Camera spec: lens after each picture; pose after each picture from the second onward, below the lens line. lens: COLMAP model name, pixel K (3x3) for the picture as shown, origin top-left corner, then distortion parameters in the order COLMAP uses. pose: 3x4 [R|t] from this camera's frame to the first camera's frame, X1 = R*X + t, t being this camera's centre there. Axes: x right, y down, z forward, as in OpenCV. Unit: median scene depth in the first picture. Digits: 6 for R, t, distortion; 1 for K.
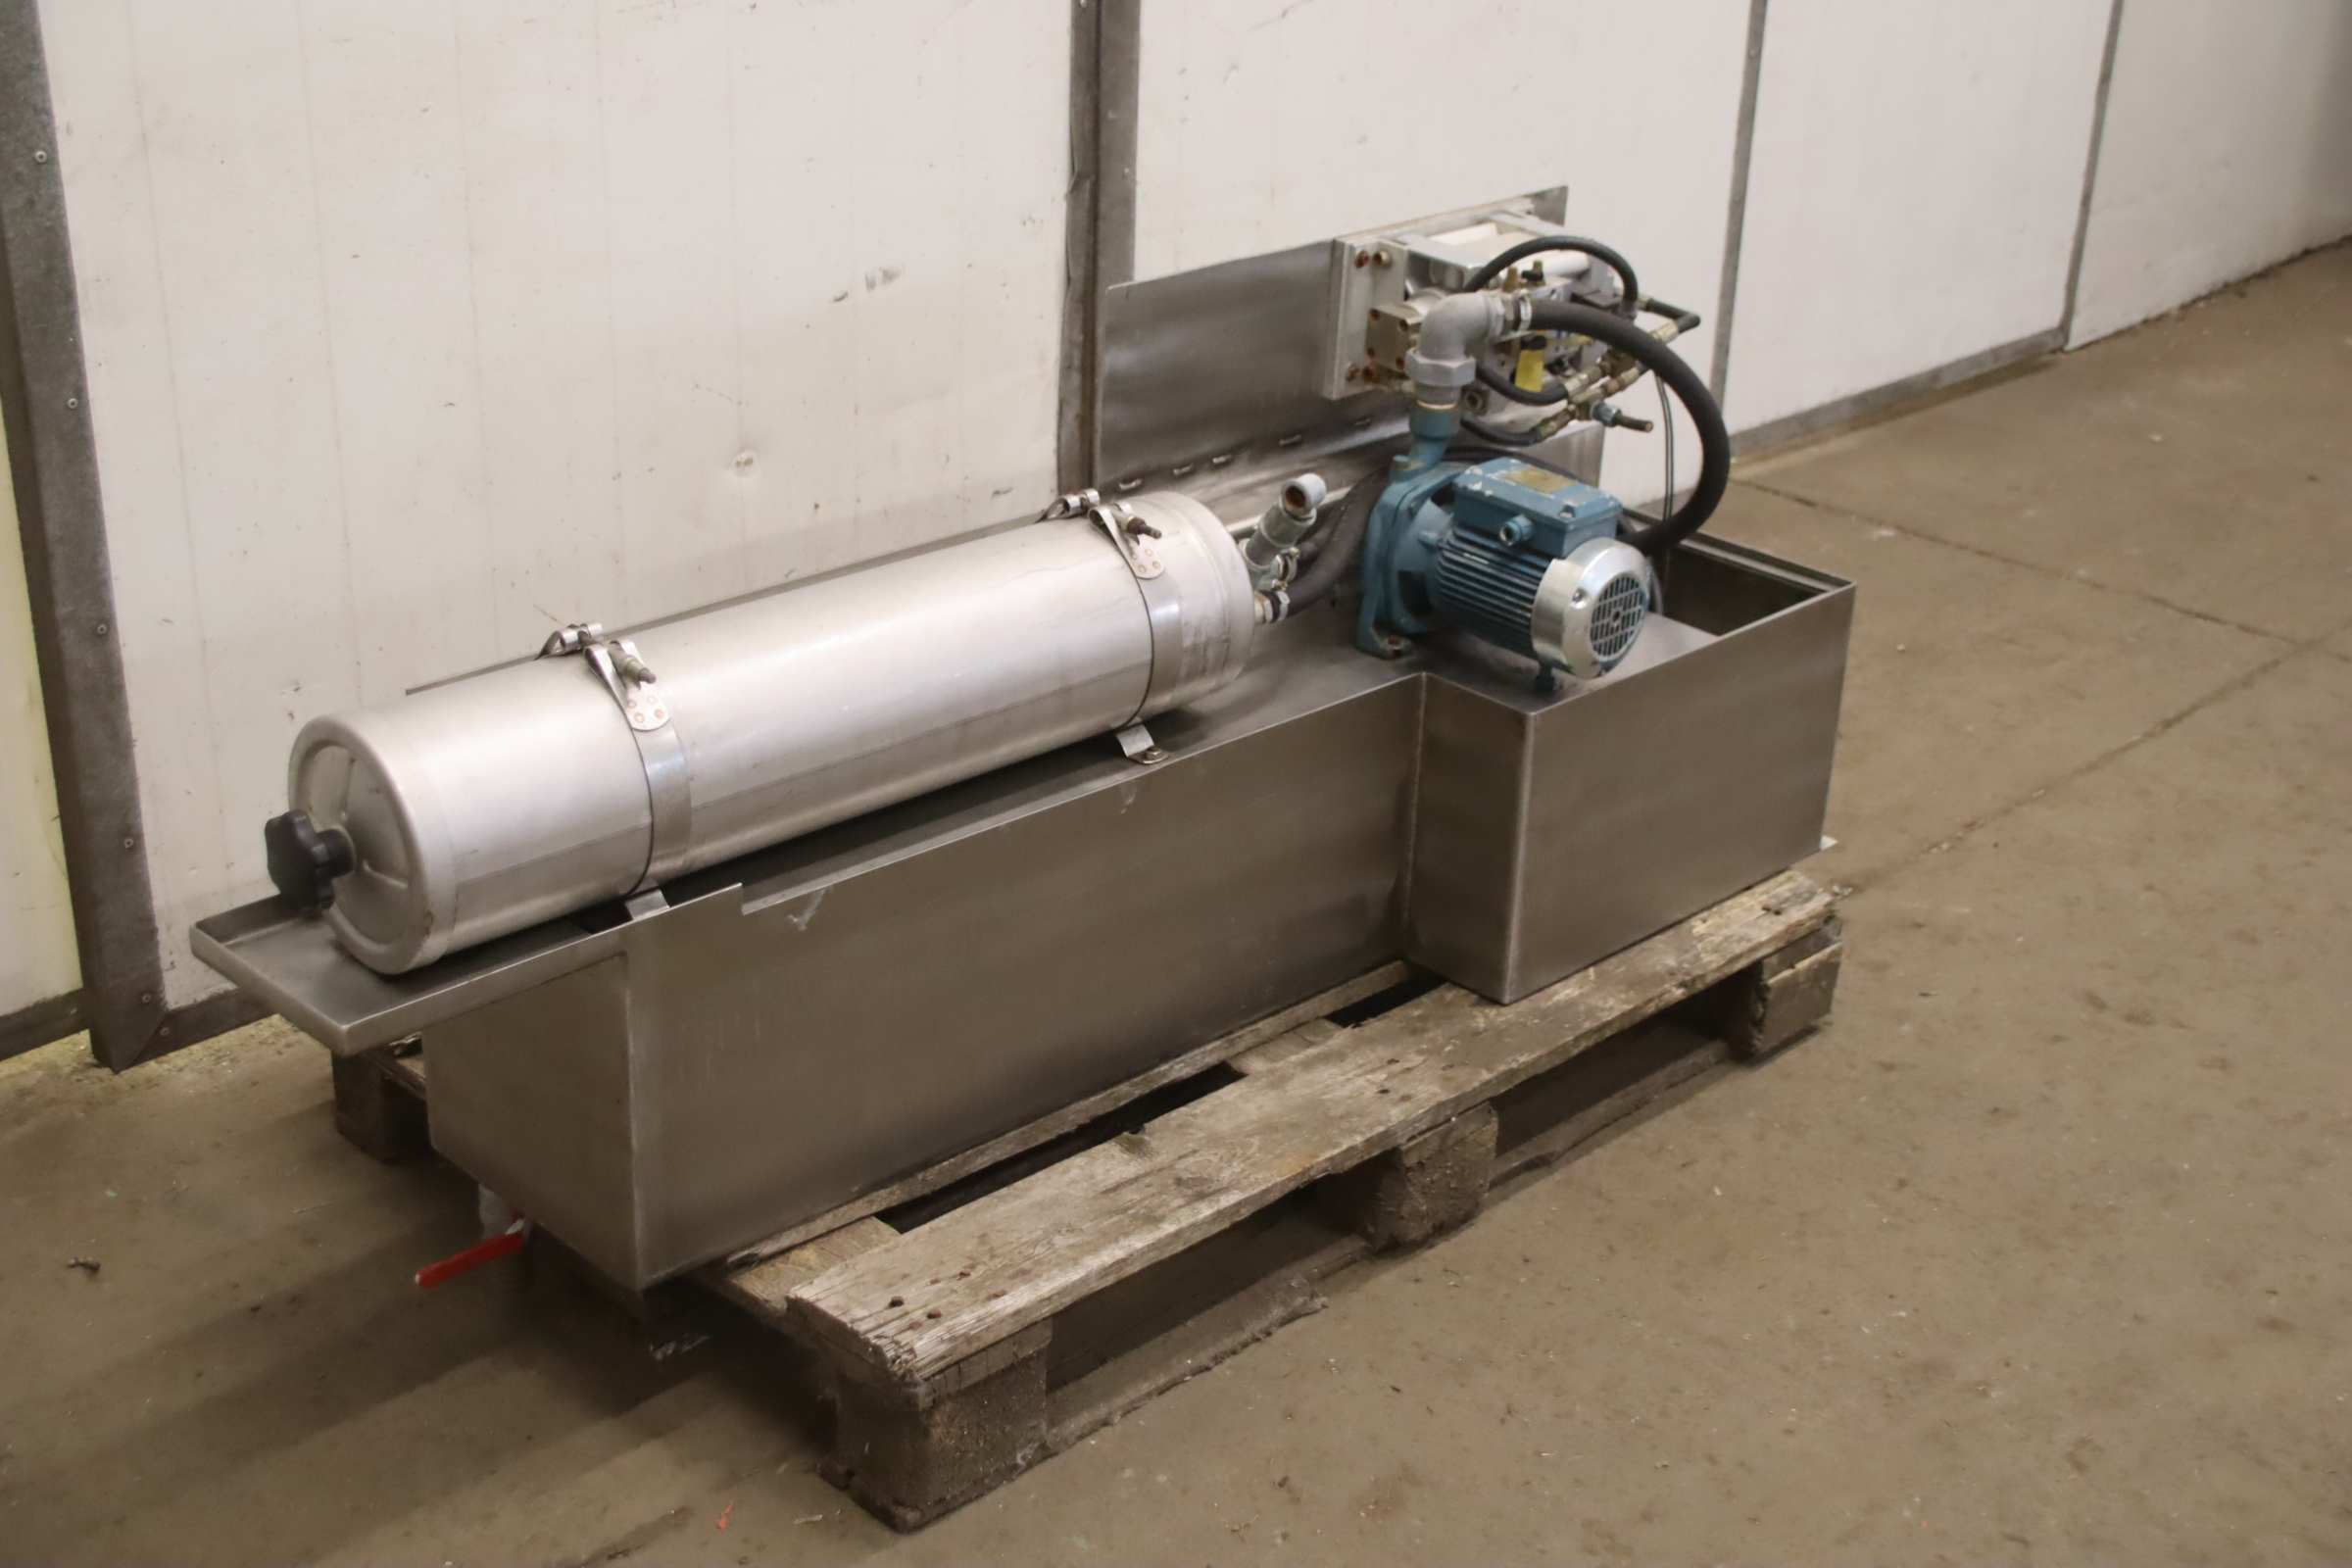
lens RADIAL K [[3011.8, 0, 1176.0], [0, 3011.8, 784.0], [0, 0, 1]] dist [0.051584, 0.022470]
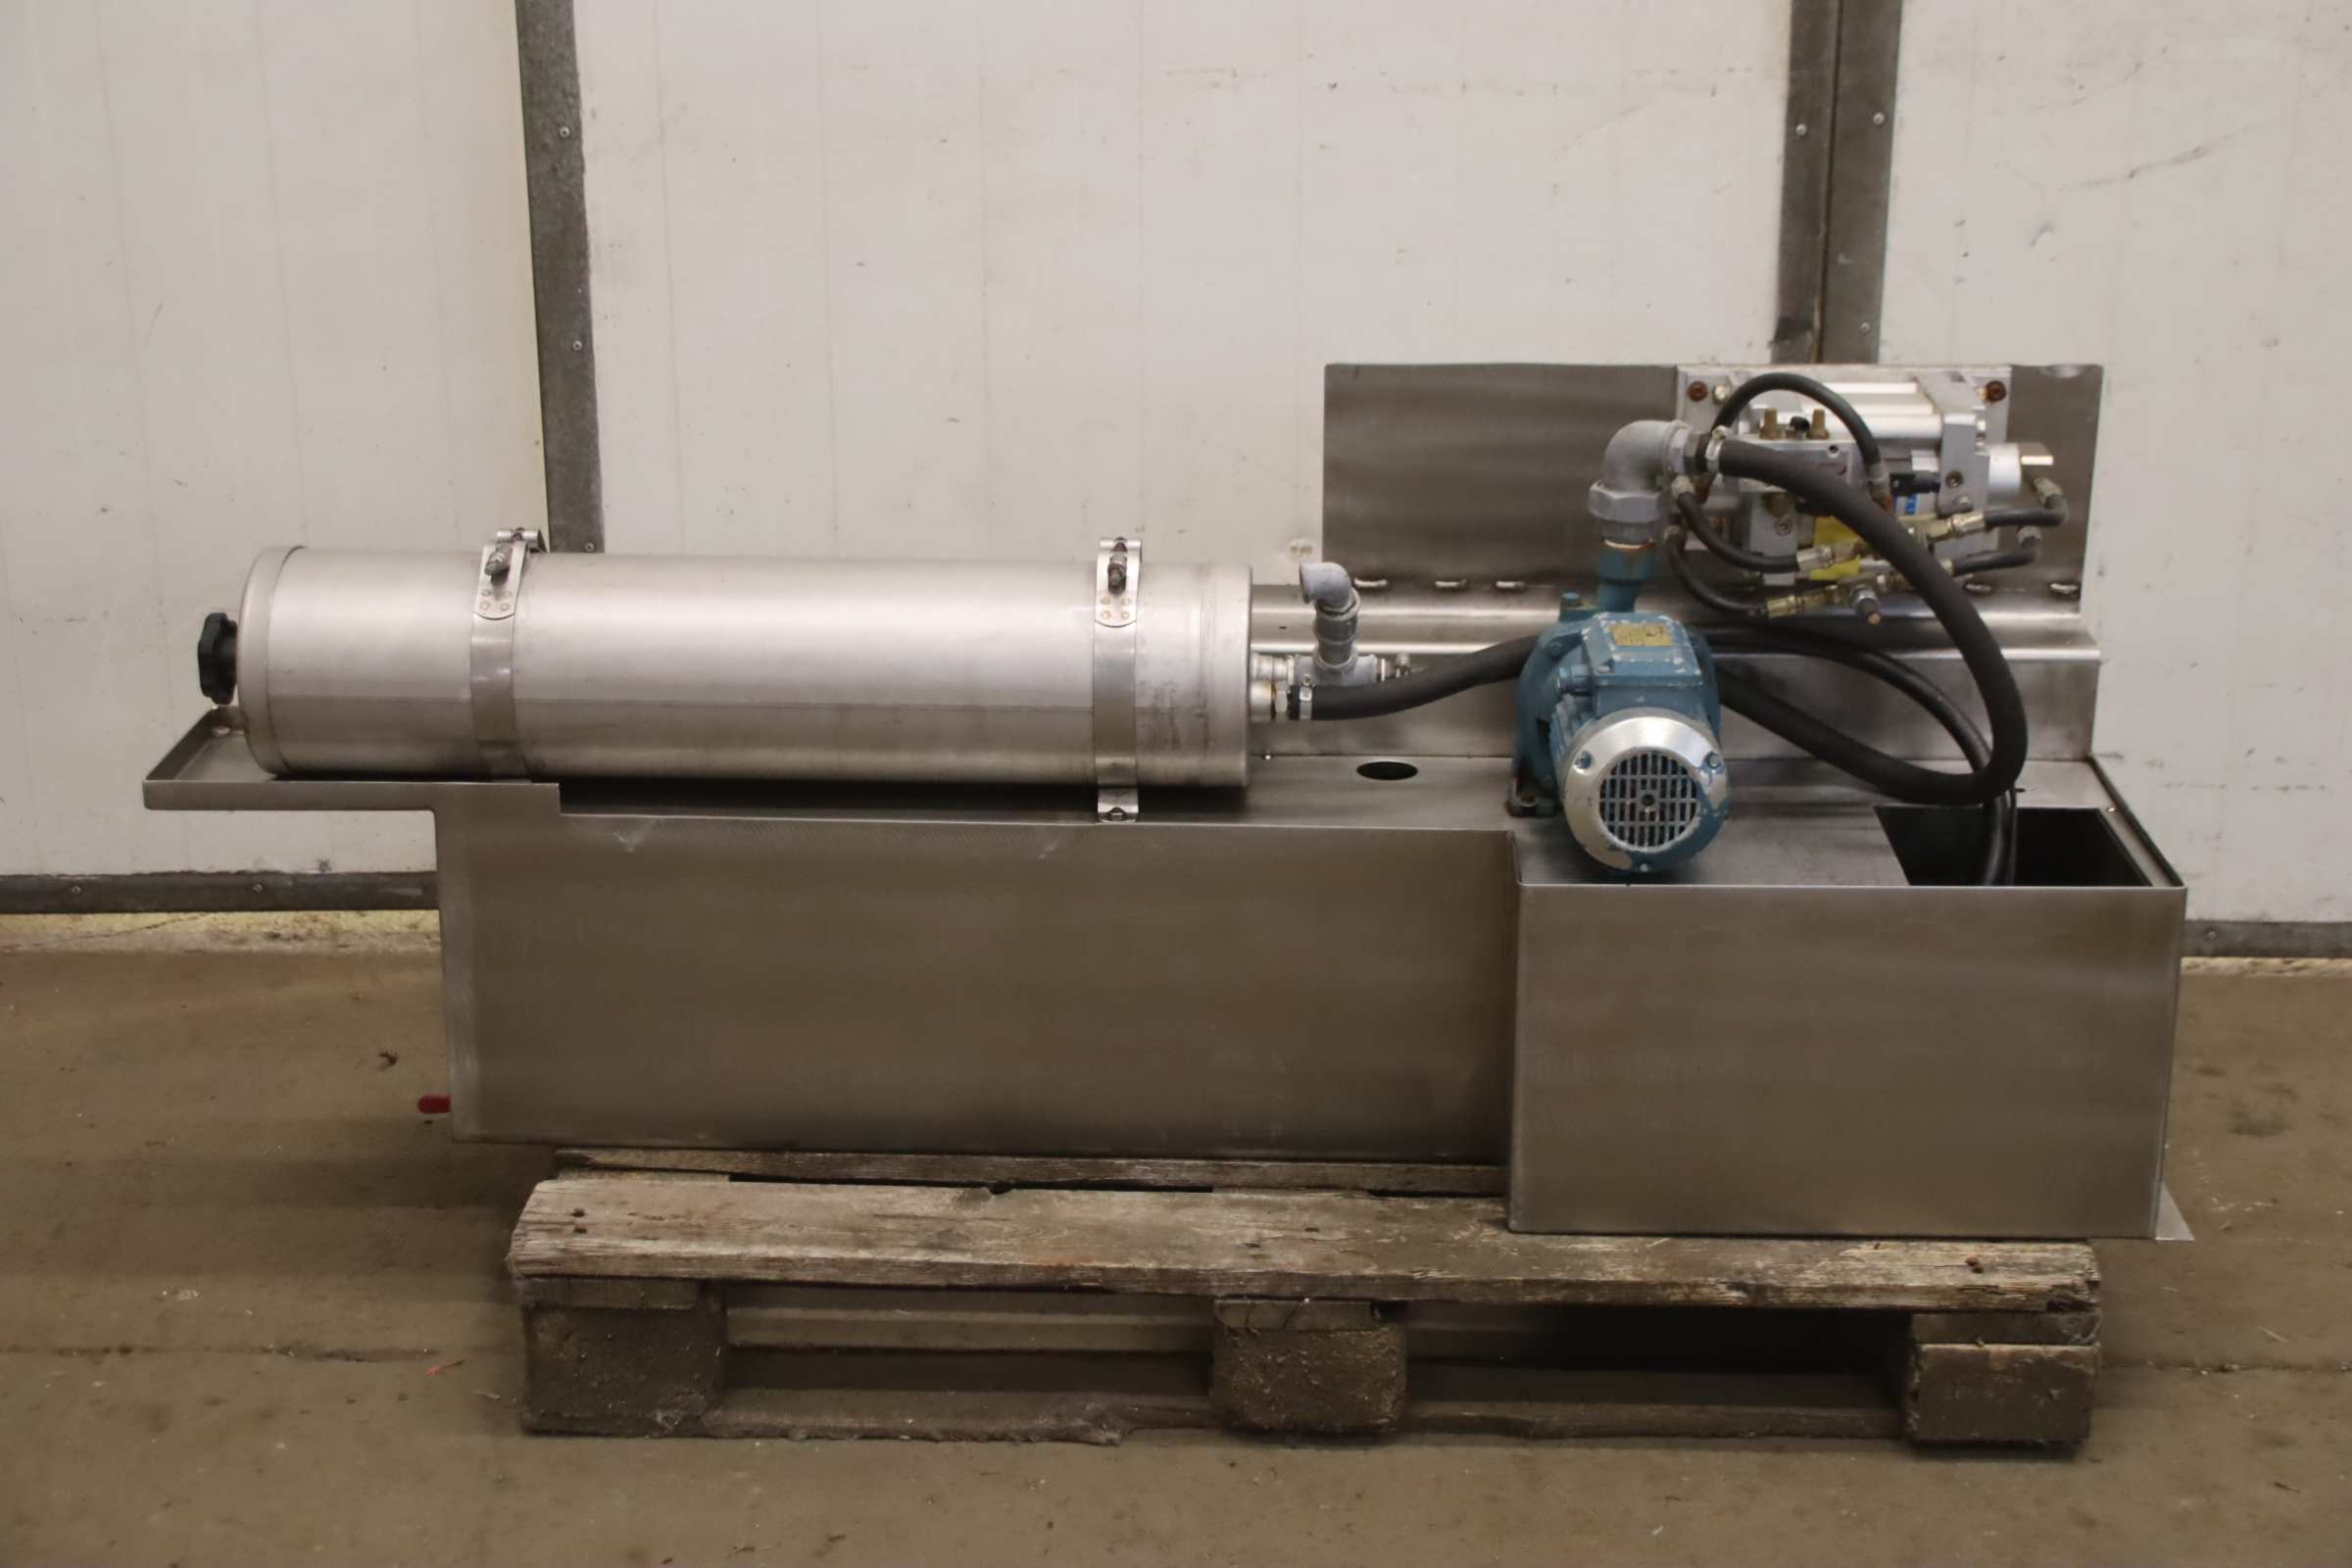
lens RADIAL K [[3439.5, 0, 1176.0], [0, 3439.5, 784.0], [0, 0, 1]] dist [0.103060, 0.041464]
pose [[0.696930, 0.195641, -0.689937, 0.751972], [-0.276002, 0.961137, -0.006256, -0.017881], [0.661900, 0.194784, 0.723842, 0.218085]]
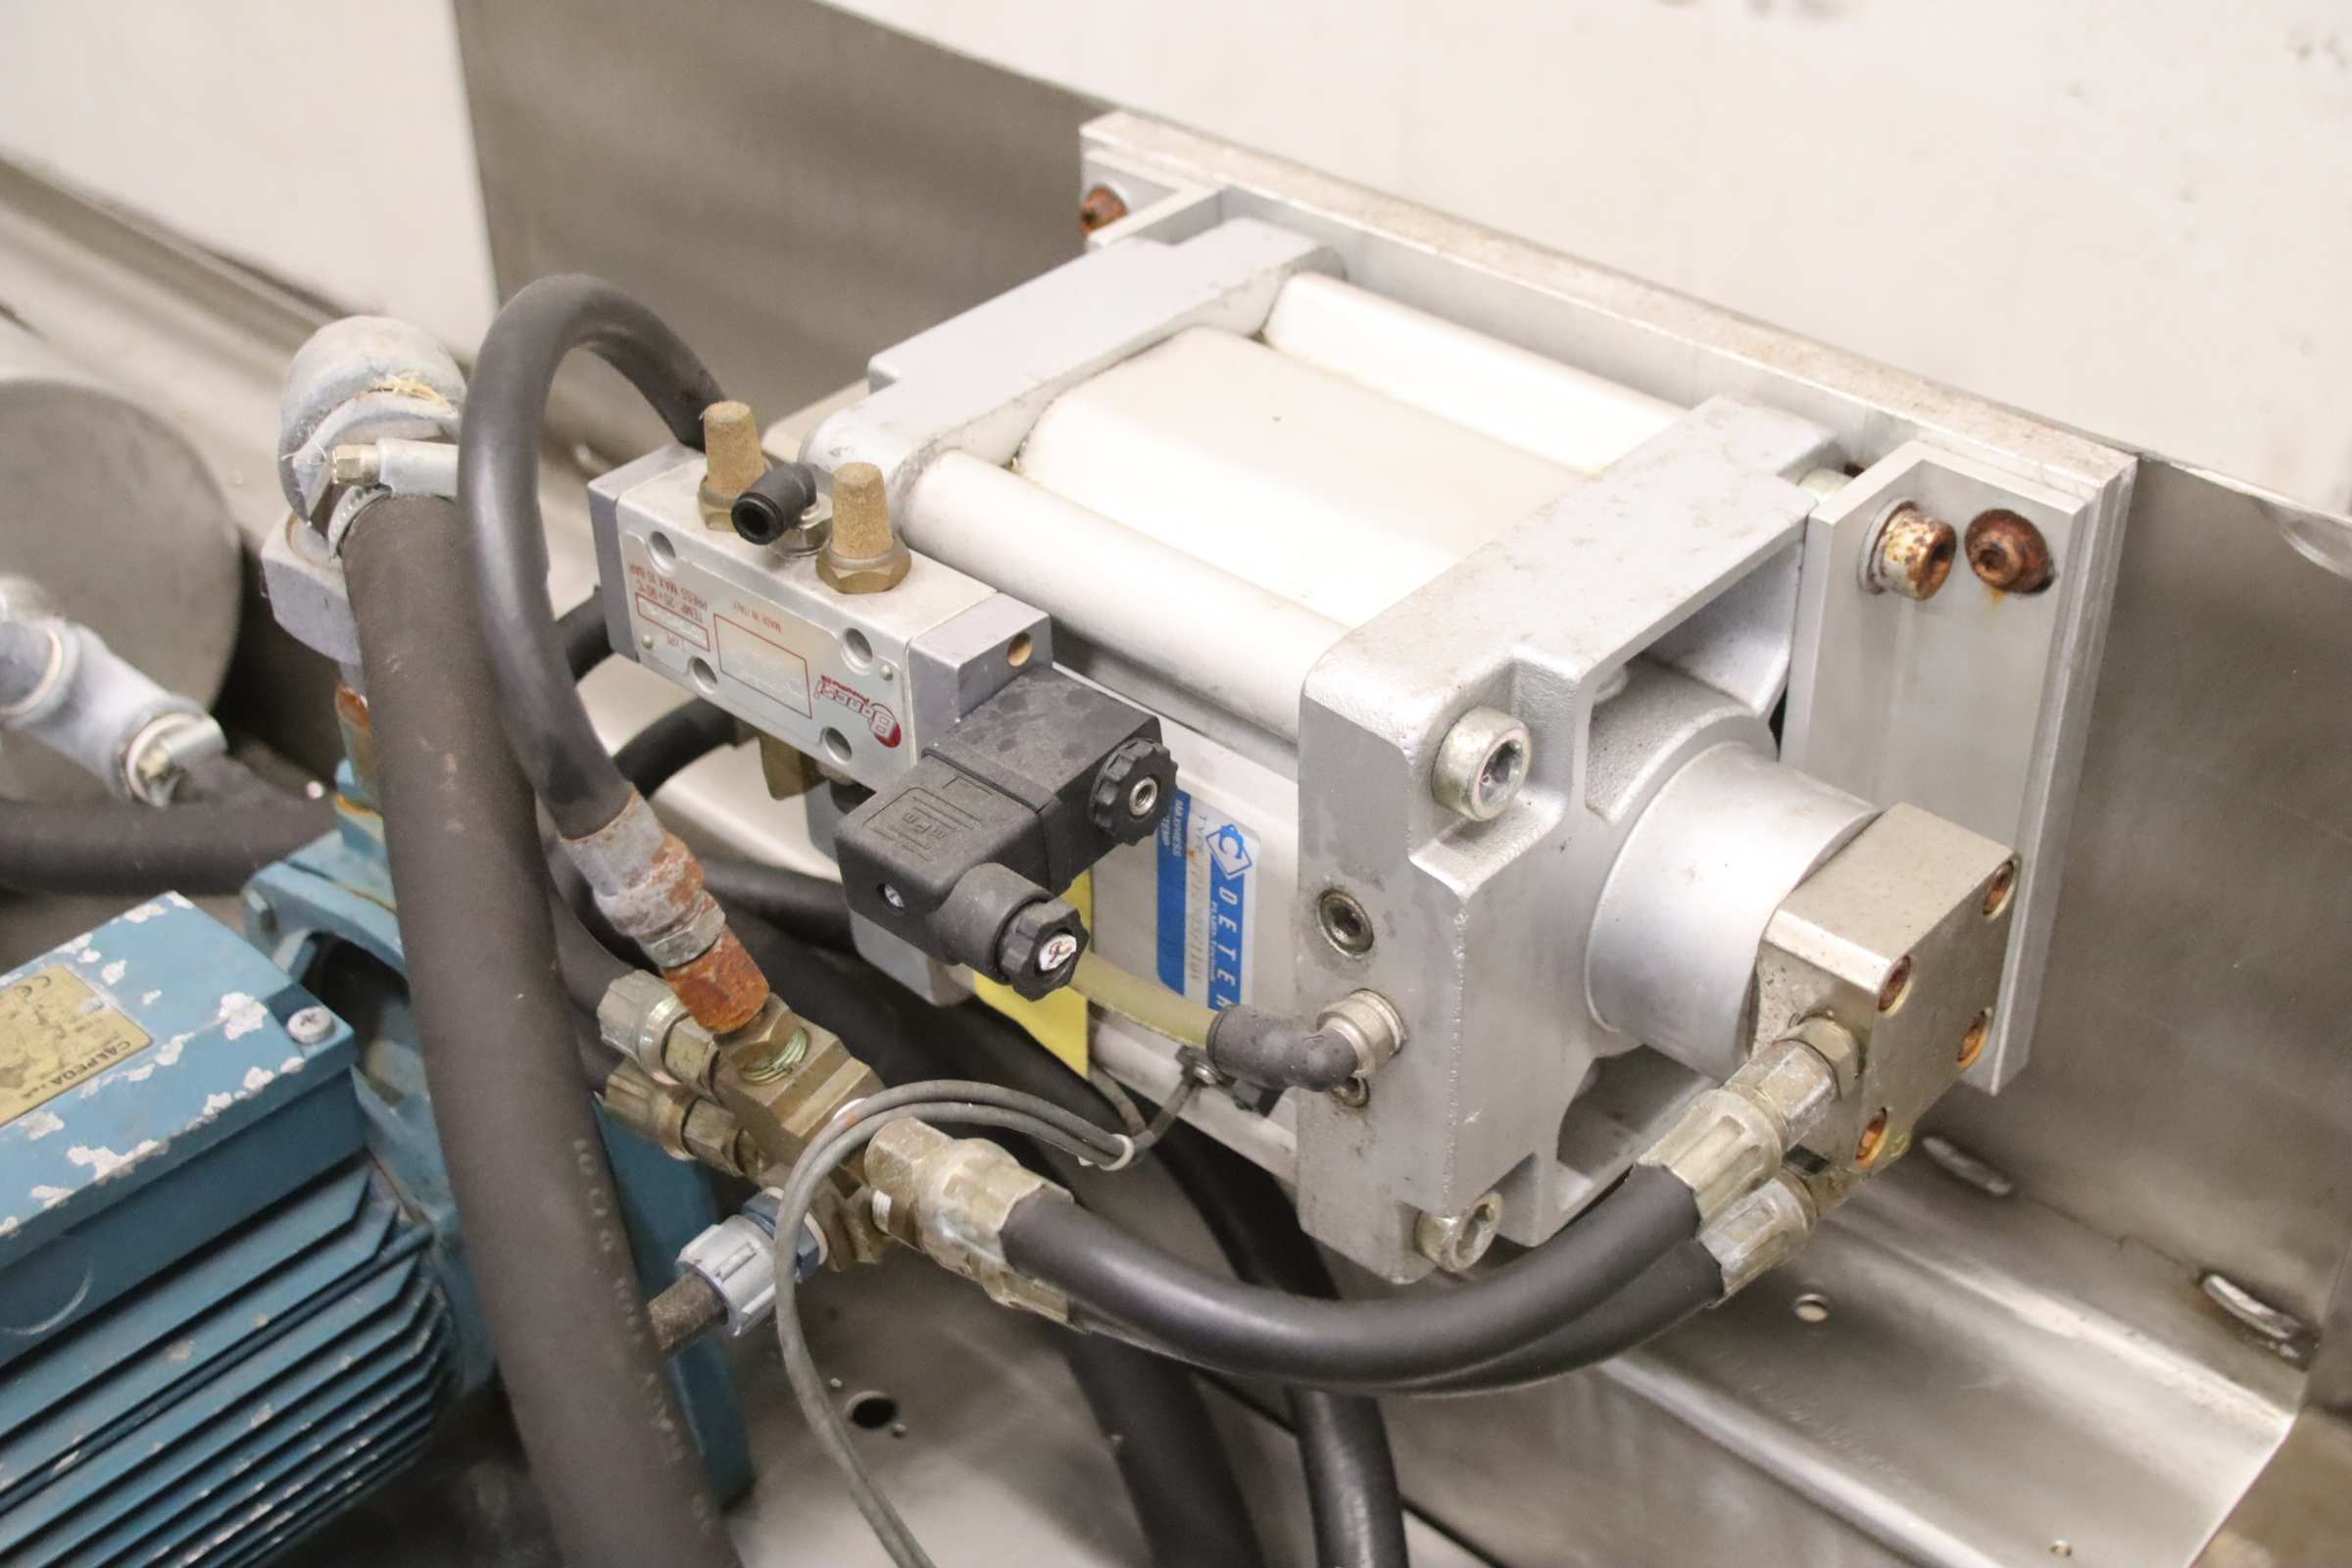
lens RADIAL K [[2844.7, 0, 1170.9], [0, 2844.7, 825.6], [0, 0, 1]] dist [-0.012469, 0.039237]
pose [[0.056297, 0.544666, -0.836761, 0.327830], [-0.411238, 0.776345, 0.477672, -0.281556], [0.909788, 0.317217, 0.267694, 1.070857]]
